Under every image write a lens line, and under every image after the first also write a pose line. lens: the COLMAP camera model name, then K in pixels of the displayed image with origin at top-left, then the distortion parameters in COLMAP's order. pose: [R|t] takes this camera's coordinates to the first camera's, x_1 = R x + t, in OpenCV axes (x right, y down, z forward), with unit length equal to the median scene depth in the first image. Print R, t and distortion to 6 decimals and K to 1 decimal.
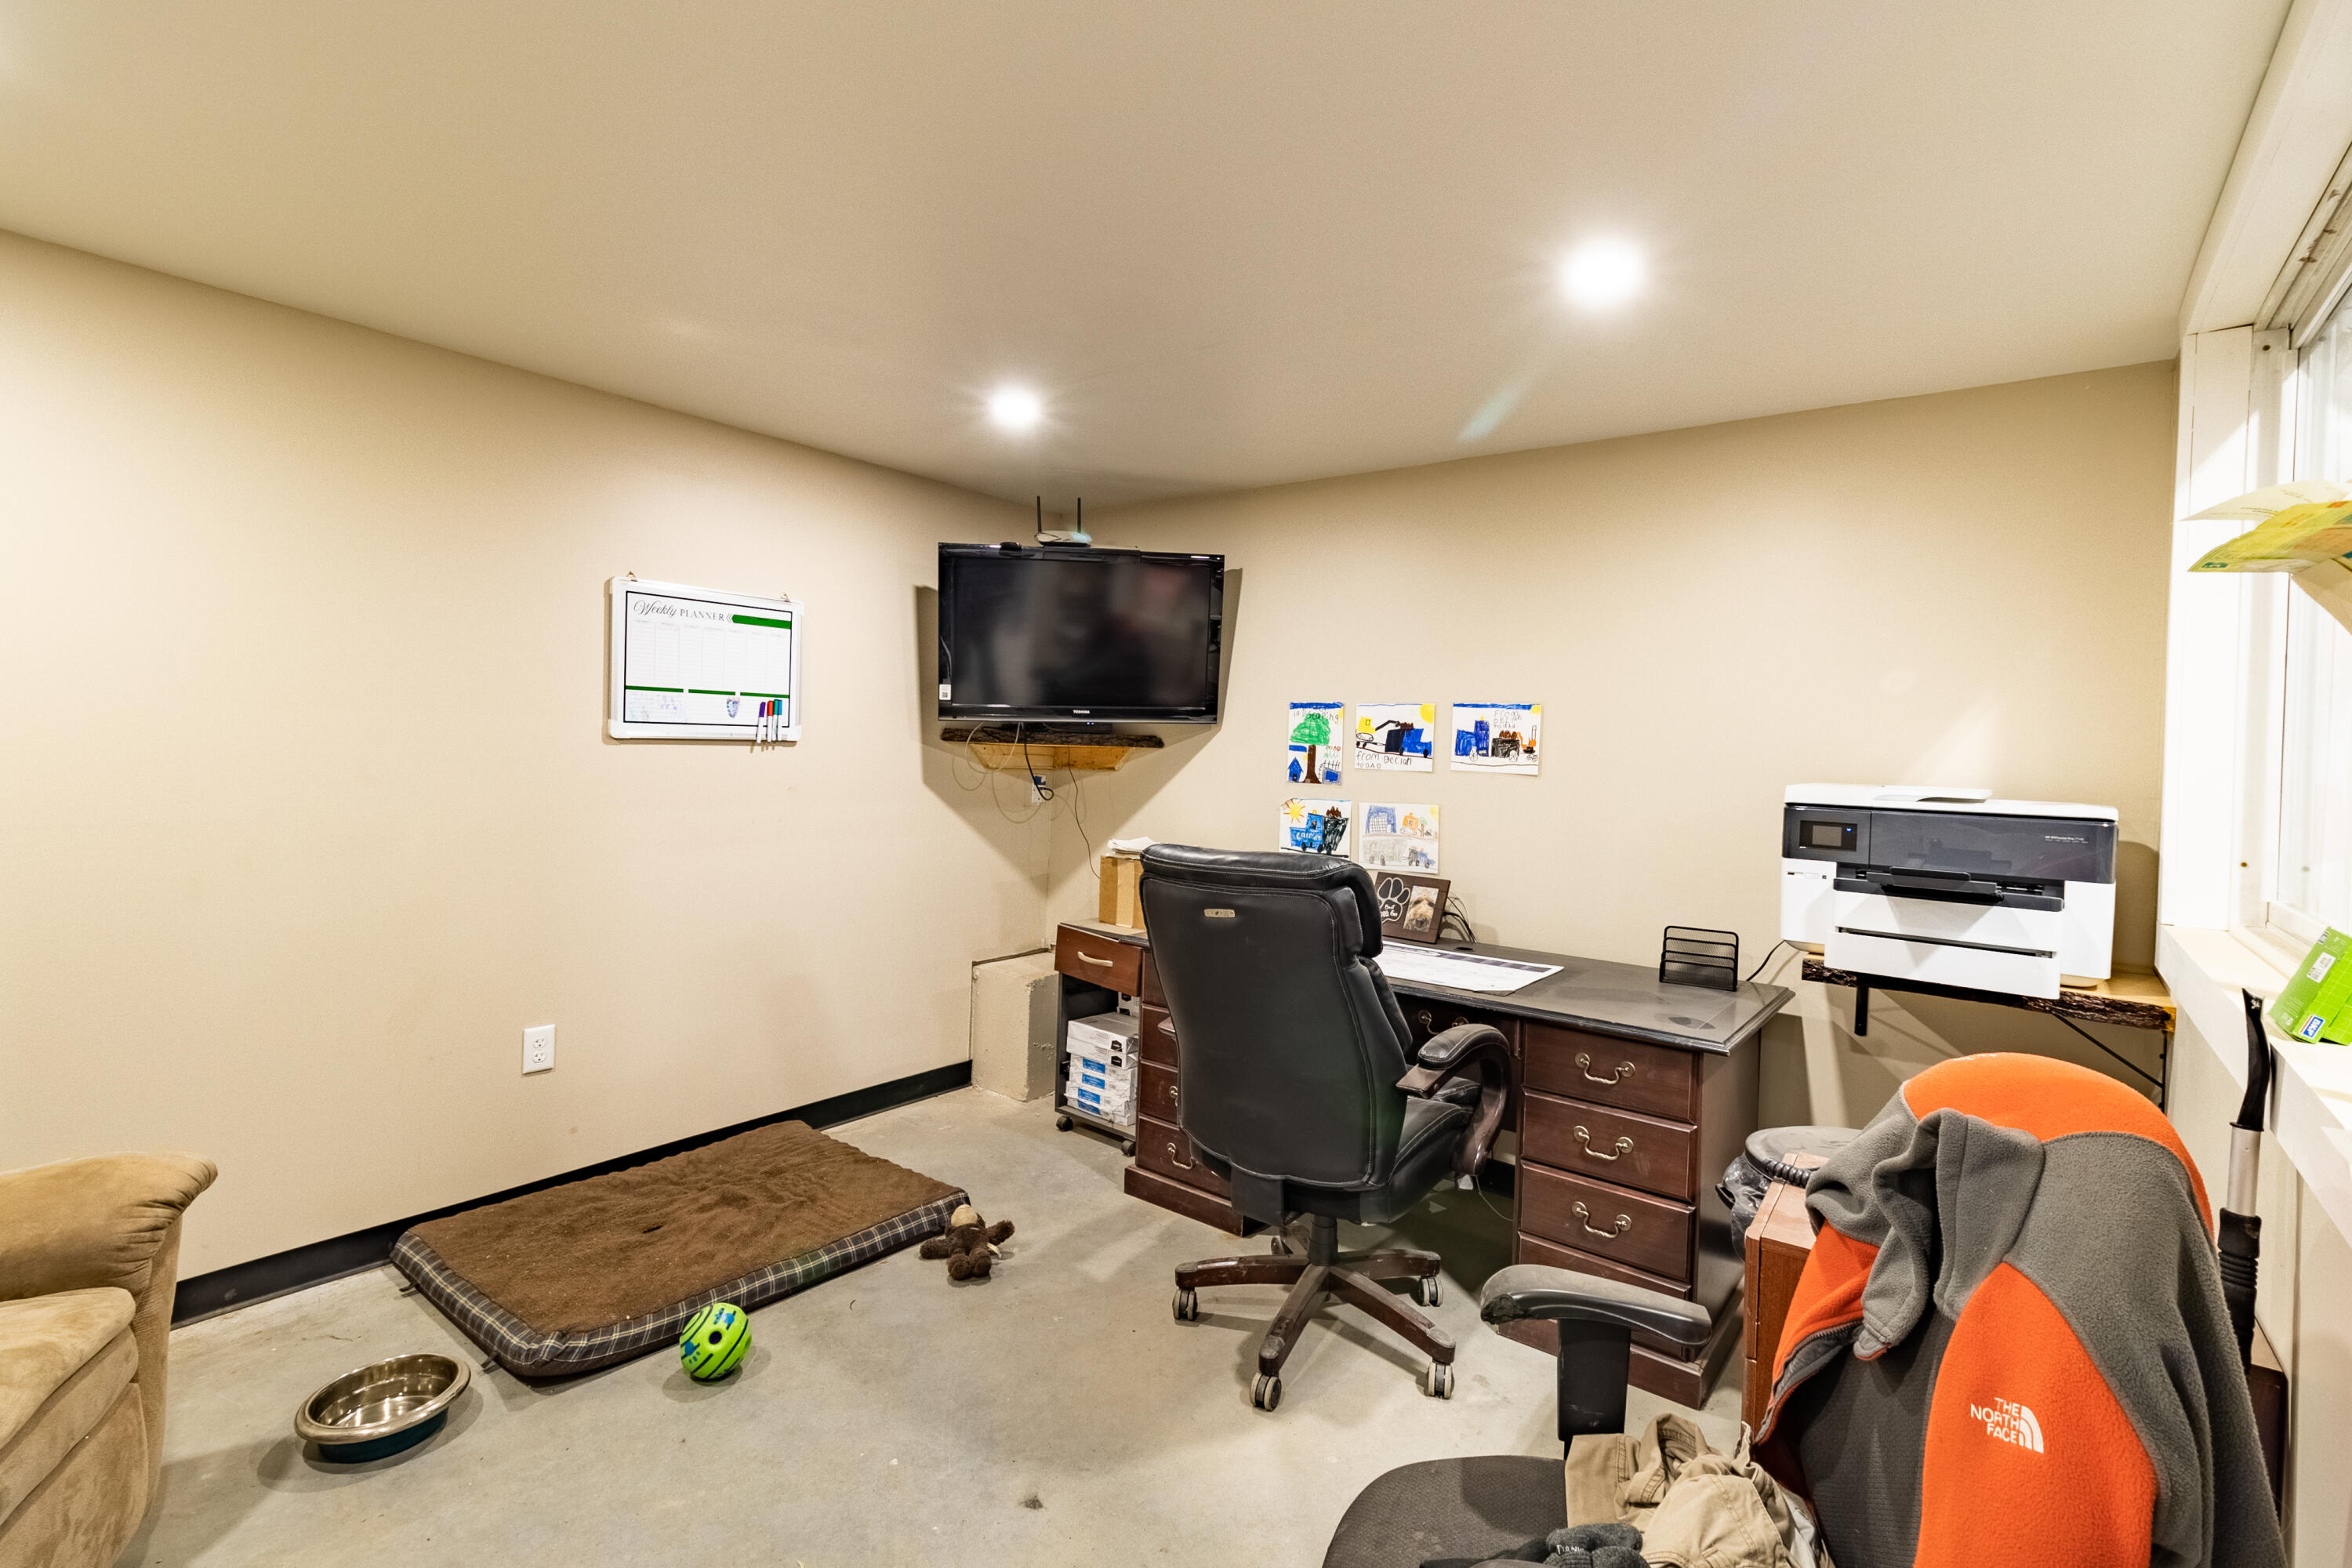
lens RADIAL K [[1074.4, 0, 1194.3], [0, 1074.4, 757.8], [0, 0, 1]] dist [-0.000396, -0.000321]
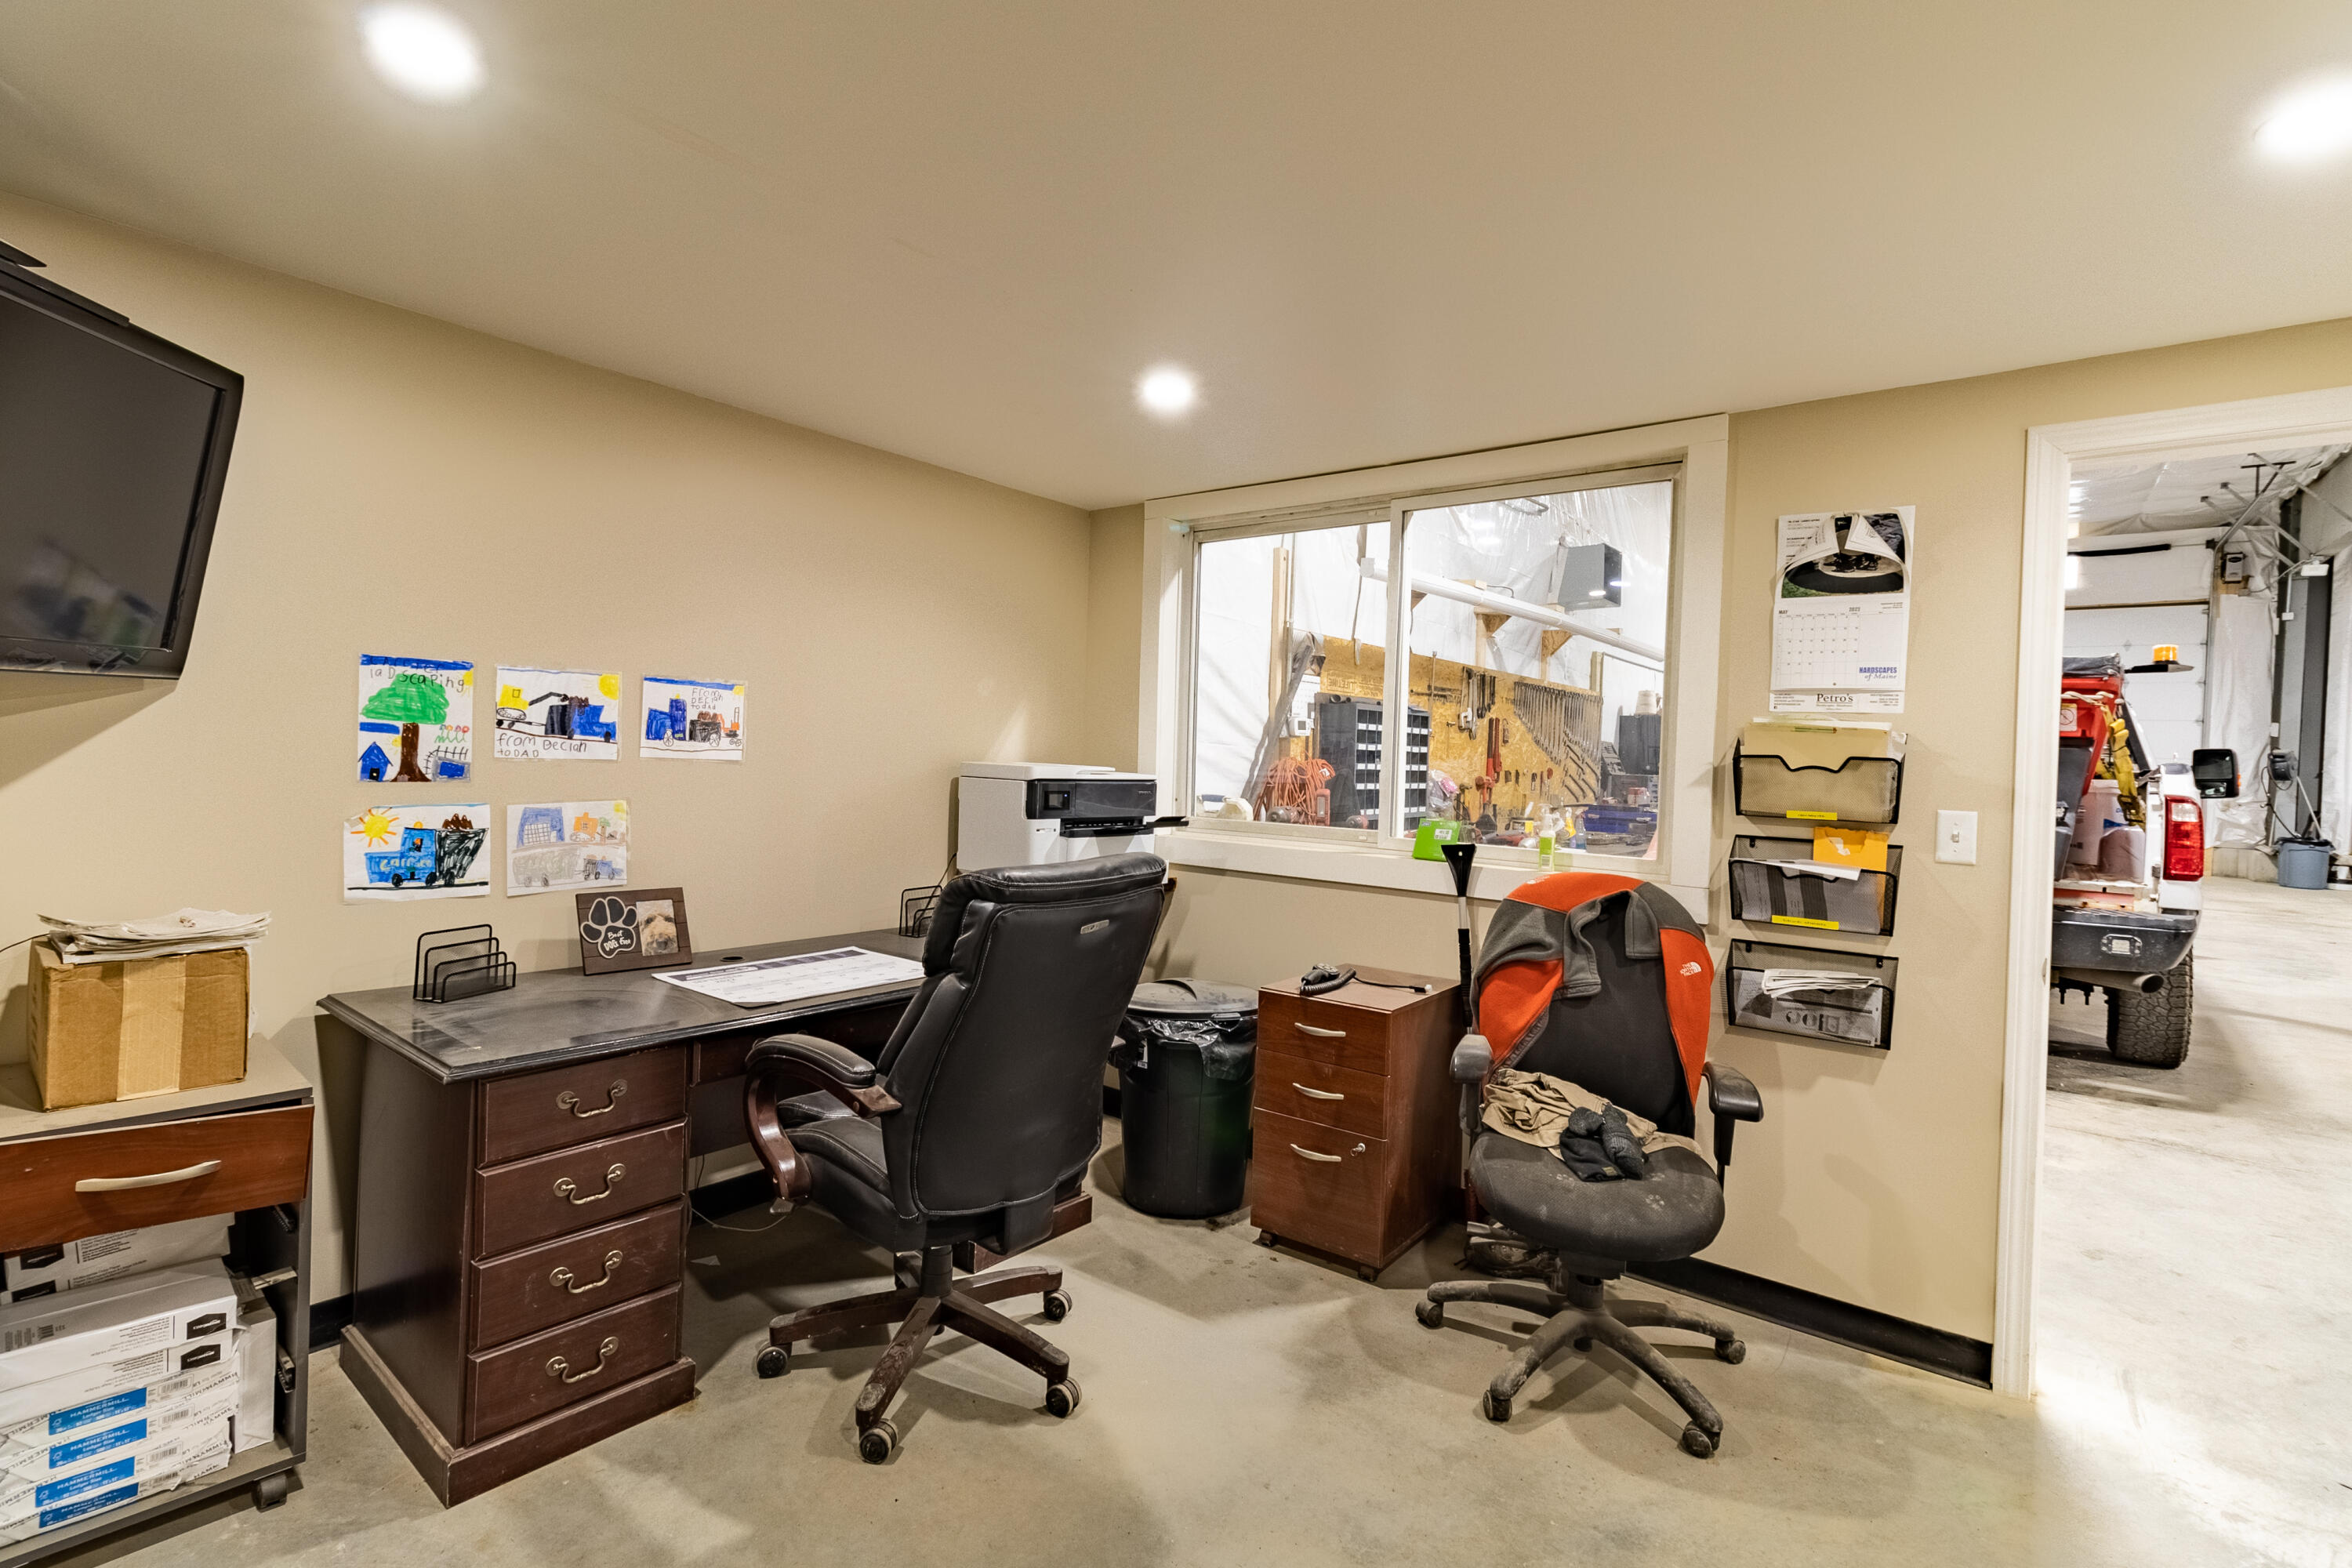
lens RADIAL K [[1074.4, 0, 1194.3], [0, 1074.4, 757.8], [0, 0, 1]] dist [-0.000396, -0.000321]
pose [[0.021628, -0.034084, 0.999185, -0.553946], [-0.022400, 0.999151, 0.034568, -0.025127], [-0.999515, -0.023130, 0.020846, 0.531399]]
